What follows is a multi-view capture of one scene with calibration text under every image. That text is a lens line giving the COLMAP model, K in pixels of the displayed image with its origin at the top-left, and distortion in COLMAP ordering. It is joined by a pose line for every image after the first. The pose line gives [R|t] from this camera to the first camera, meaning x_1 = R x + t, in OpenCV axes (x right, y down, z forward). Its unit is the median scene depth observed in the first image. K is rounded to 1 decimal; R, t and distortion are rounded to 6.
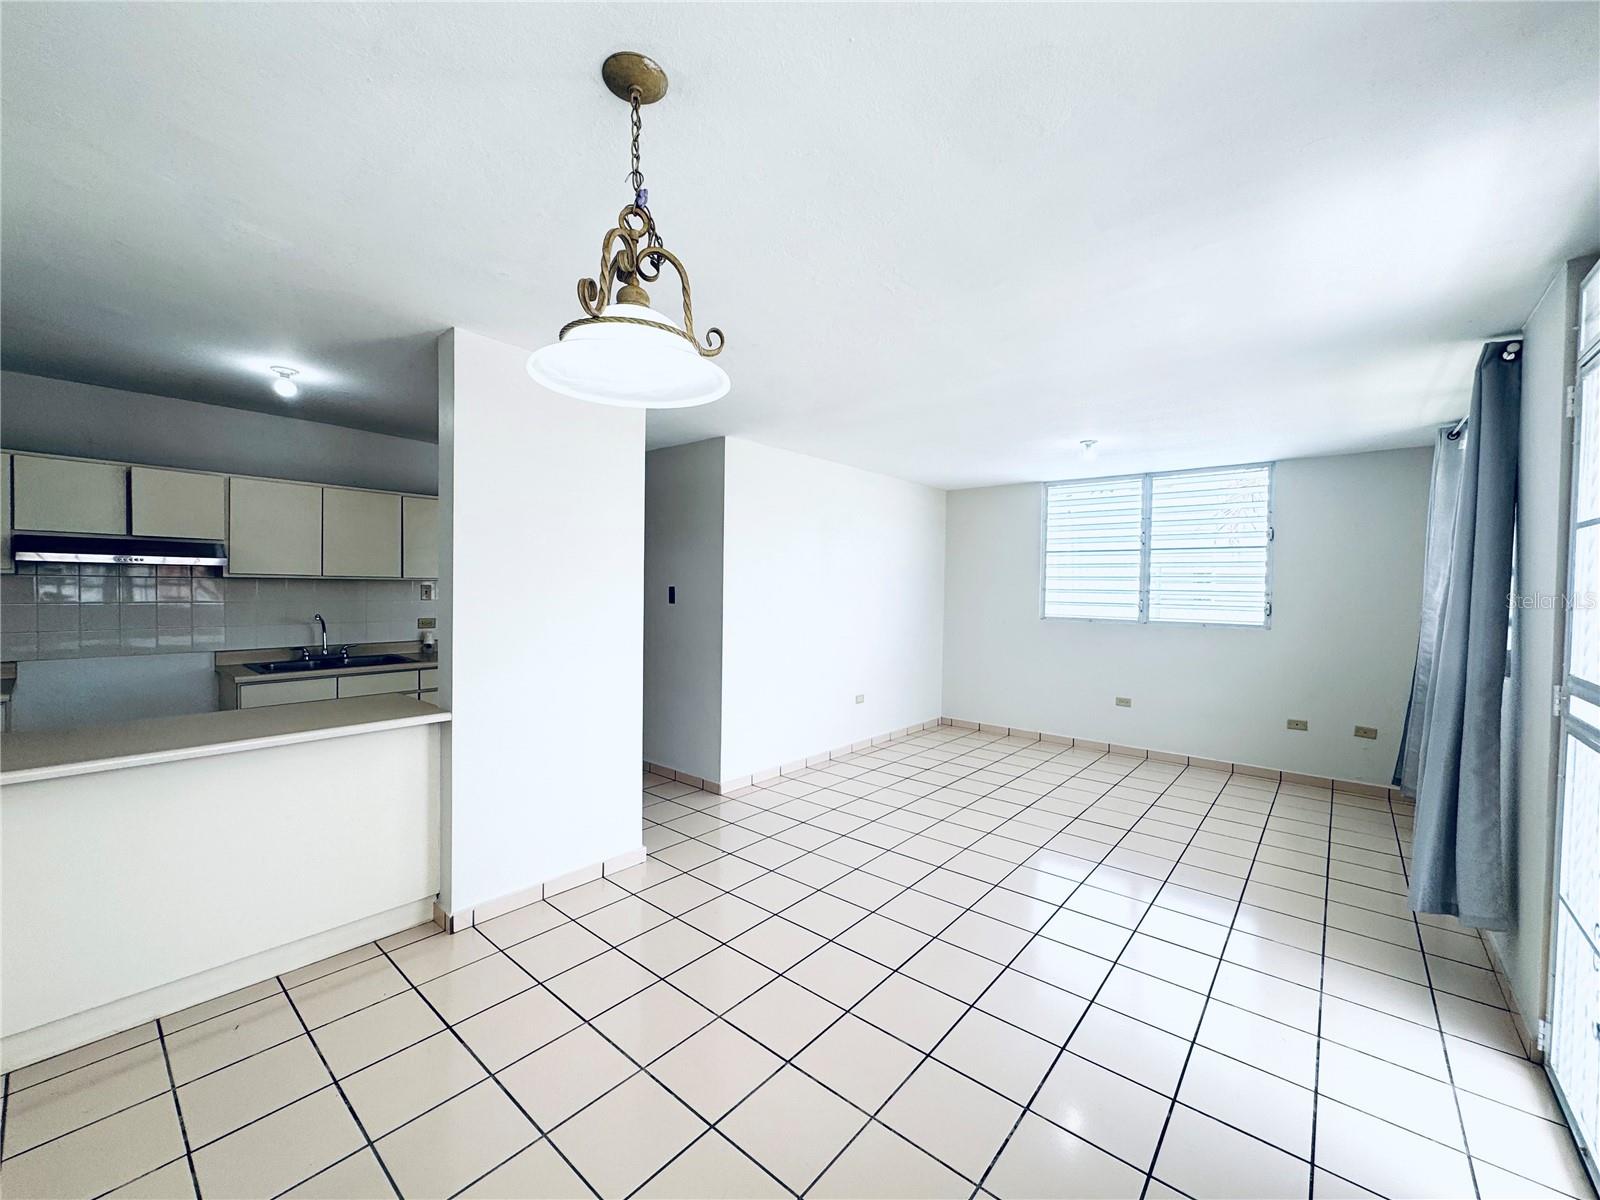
lens RADIAL K [[641.7, 0, 798.6], [0, 641.7, 600.9], [0, 0, 1]] dist [-0.005481, 0.001996]
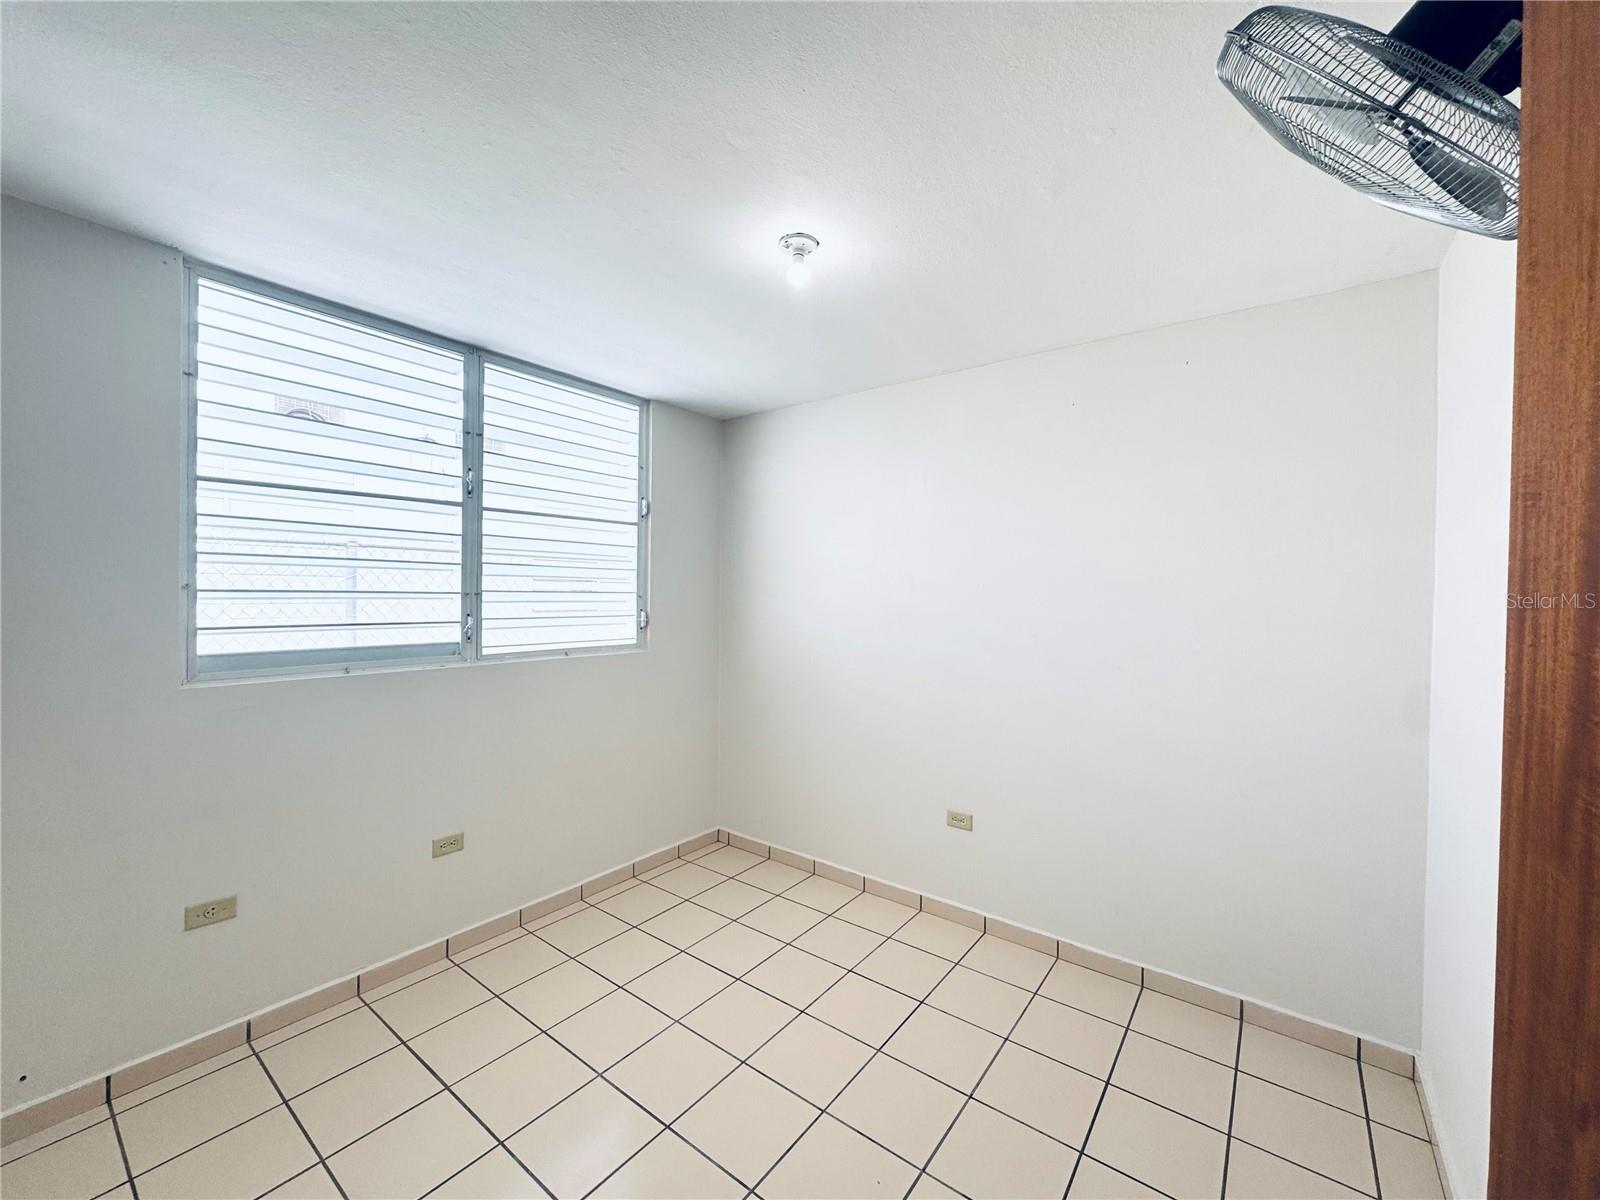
lens RADIAL K [[641.7, 0, 794.6], [0, 641.7, 597.4], [0, 0, 1]] dist [-0.005481, 0.001996]
pose [[-0.047705, -0.022291, 0.998613, 0.048697], [0.008827, 0.999703, 0.022737, -0.021059], [-0.998822, 0.009899, -0.047494, 0.786778]]
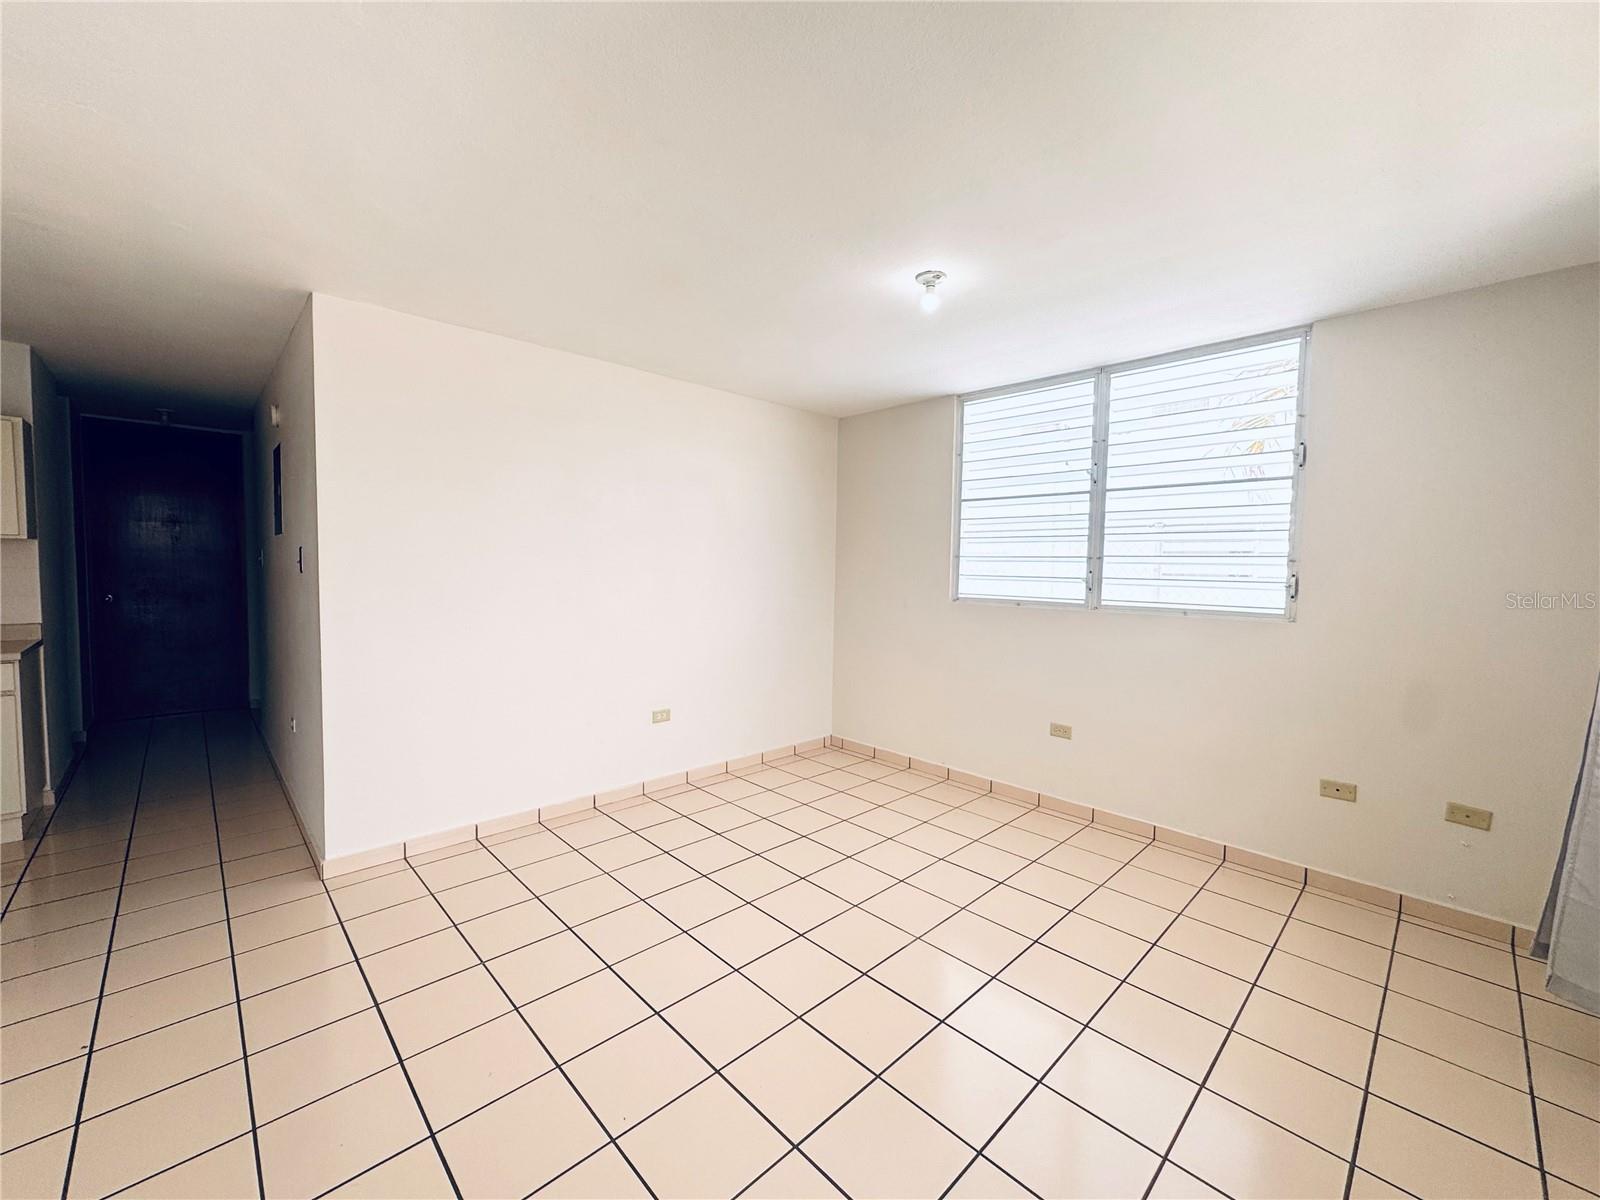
lens RADIAL K [[641.7, 0, 802.8], [0, 641.7, 597.9], [0, 0, 1]] dist [-0.005481, 0.001996]
pose [[0.995615, 0.008486, -0.093156, 0.315124], [-0.006160, 0.999663, 0.025230, 0.010711], [0.093339, -0.024545, 0.995332, 0.347967]]
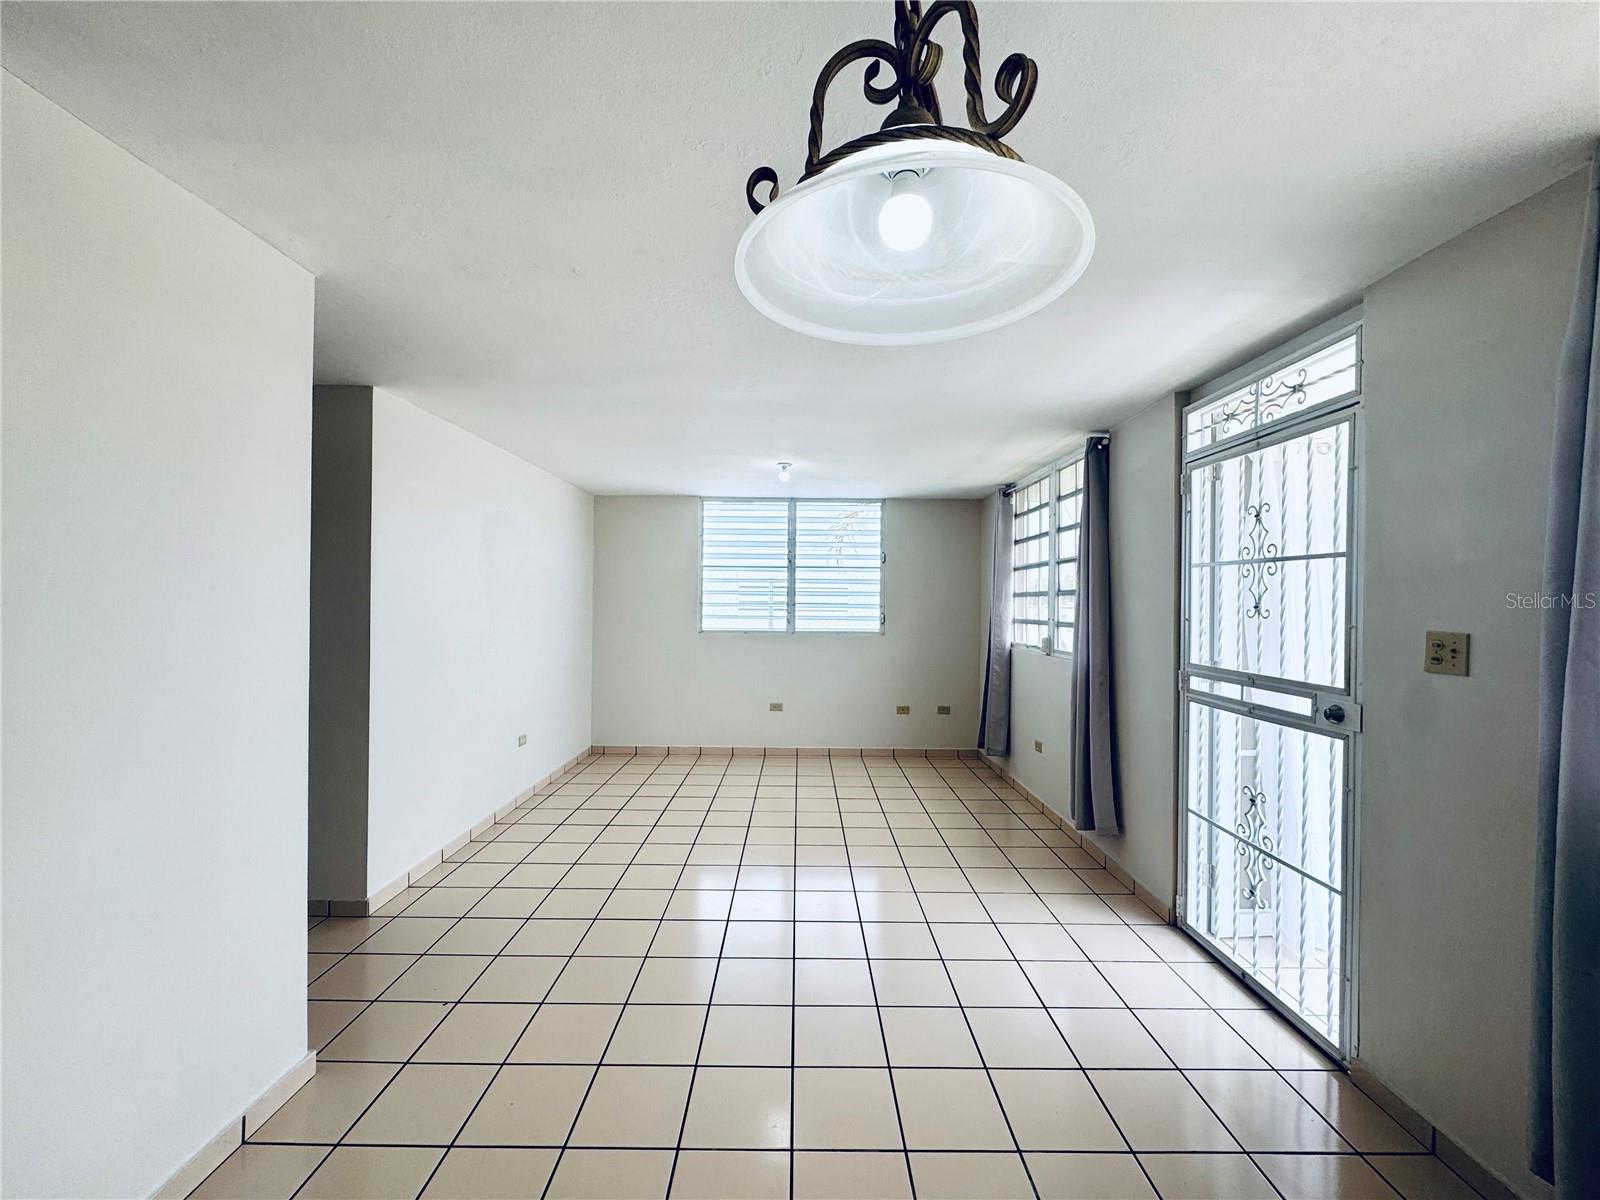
lens RADIAL K [[641.7, 0, 798.7], [0, 641.7, 599.1], [0, 0, 1]] dist [-0.005481, 0.001996]
pose [[0.758510, -0.004873, 0.651644, -0.172489], [0.016362, 0.999799, -0.011568, -0.011540], [-0.651456, 0.019437, 0.758437, 0.153353]]
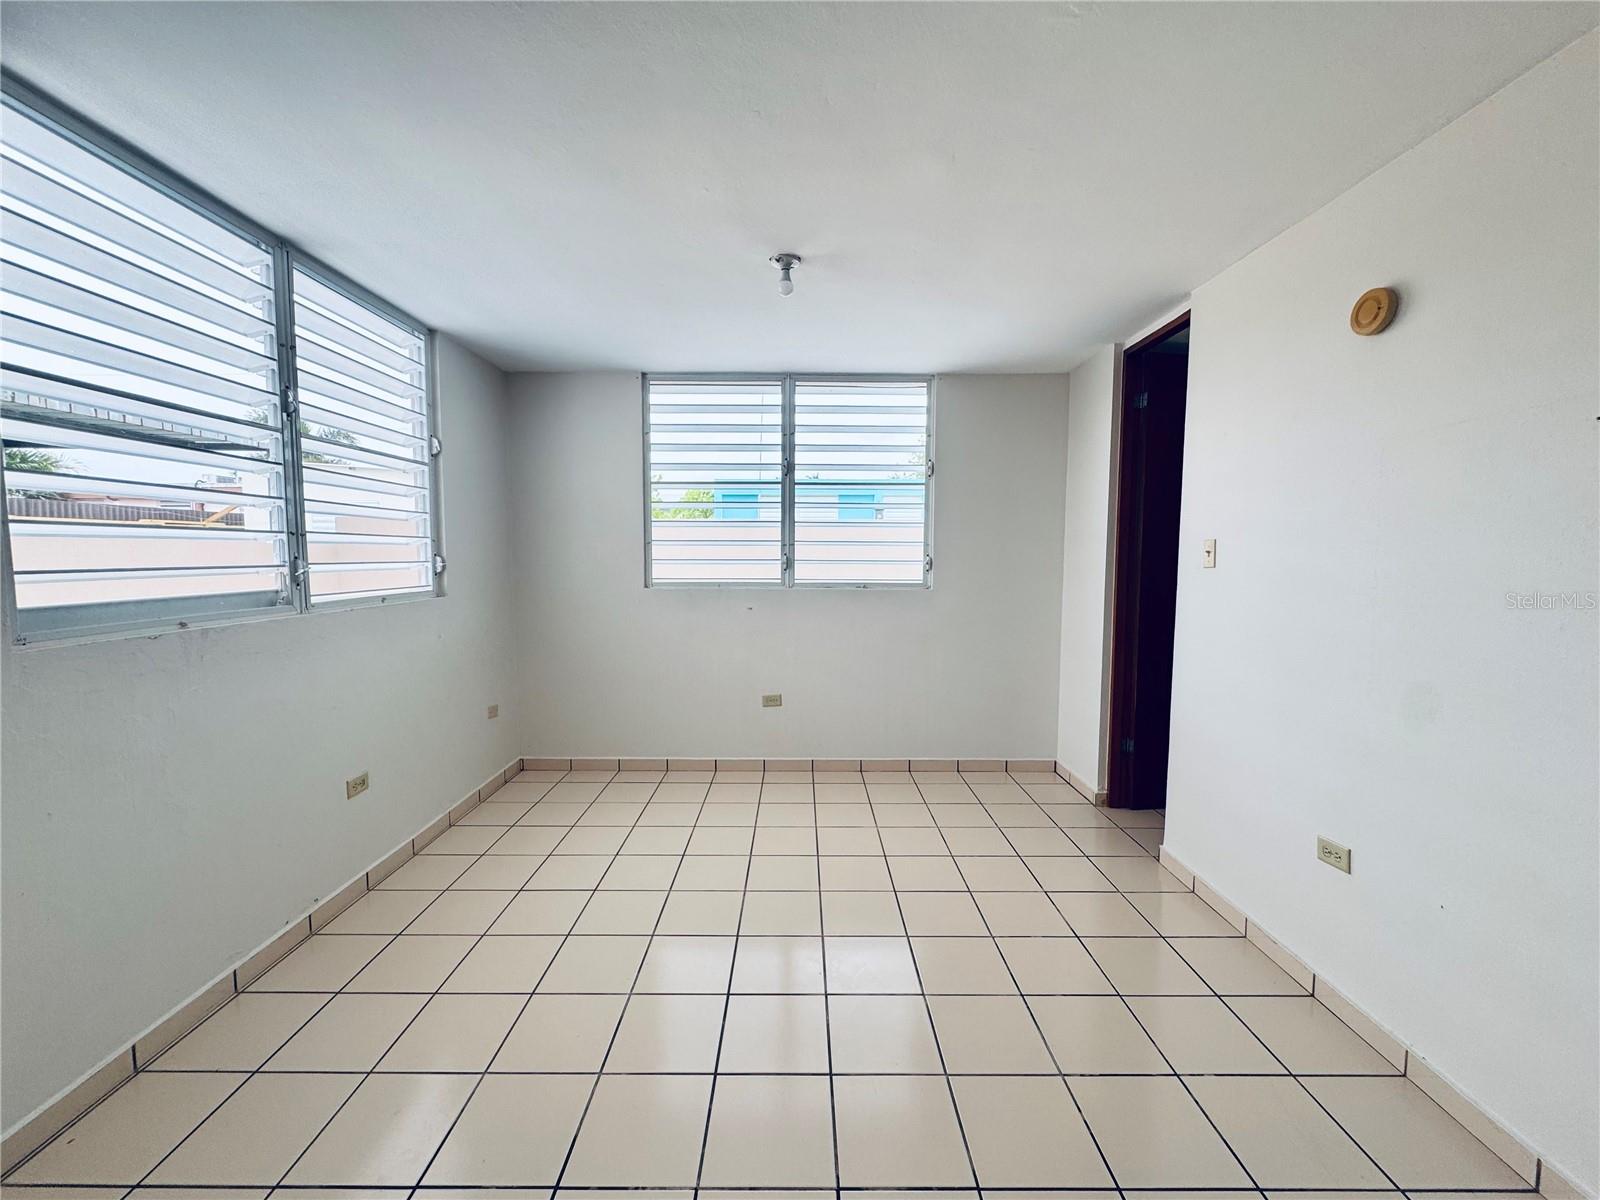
lens RADIAL K [[641.7, 0, 800.4], [0, 641.7, 600.1], [0, 0, 1]] dist [-0.005481, 0.001996]
pose [[-0.654075, -0.071492, 0.753044, 0.006215], [0.003943, 0.995188, 0.097905, -0.011611], [-0.756420, 0.067007, -0.650645, 1.033829]]
